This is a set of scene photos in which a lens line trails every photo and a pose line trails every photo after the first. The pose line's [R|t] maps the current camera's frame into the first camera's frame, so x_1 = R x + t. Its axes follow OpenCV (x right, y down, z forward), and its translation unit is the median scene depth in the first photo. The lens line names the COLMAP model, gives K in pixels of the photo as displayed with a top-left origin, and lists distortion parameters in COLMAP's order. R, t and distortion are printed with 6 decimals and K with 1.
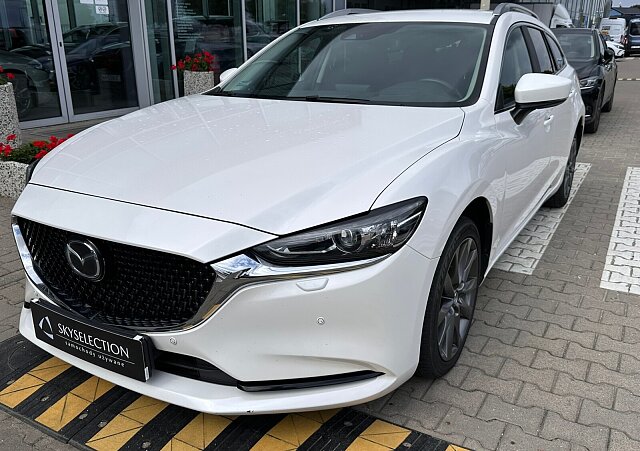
lens RADIAL K [[565.4, 0, 320.0], [0, 565.4, 225.5], [0, 0, 1]] dist [0.000427, 0.002213]
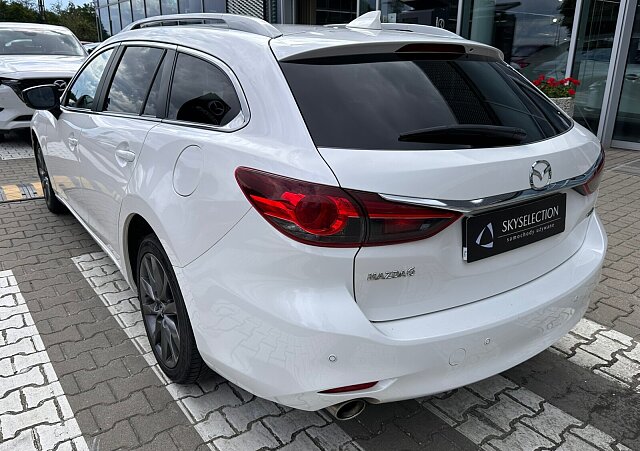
lens RADIAL K [[518.9, 0, 320.0], [0, 518.9, 225.5], [0, 0, 1]] dist [-0.001632, -0.001723]
pose [[-0.407609, 0.286021, -0.867207, 1.062244], [-0.289435, 0.860246, 0.419766, -0.568961], [0.866073, 0.422100, -0.267860, 1.678895]]
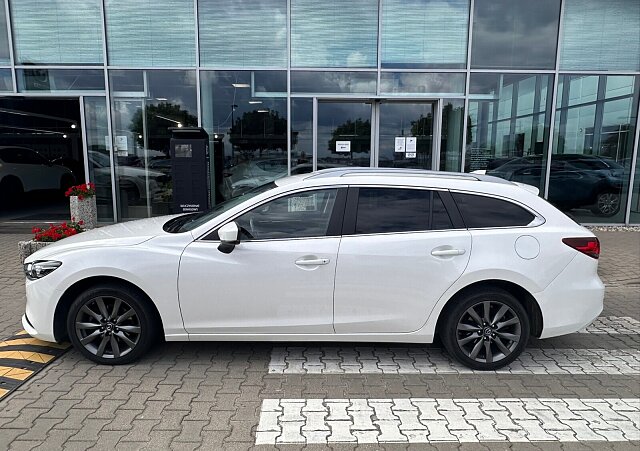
lens RADIAL K [[429.5, 0, 320.0], [0, 429.5, 225.5], [0, 0, 1]] dist [-0.005834, -0.001110]
pose [[0.521768, 0.137647, -0.841910, 1.194267], [-0.274782, 0.961417, -0.013109, -0.254024], [0.807622, 0.238181, 0.539459, 0.469820]]
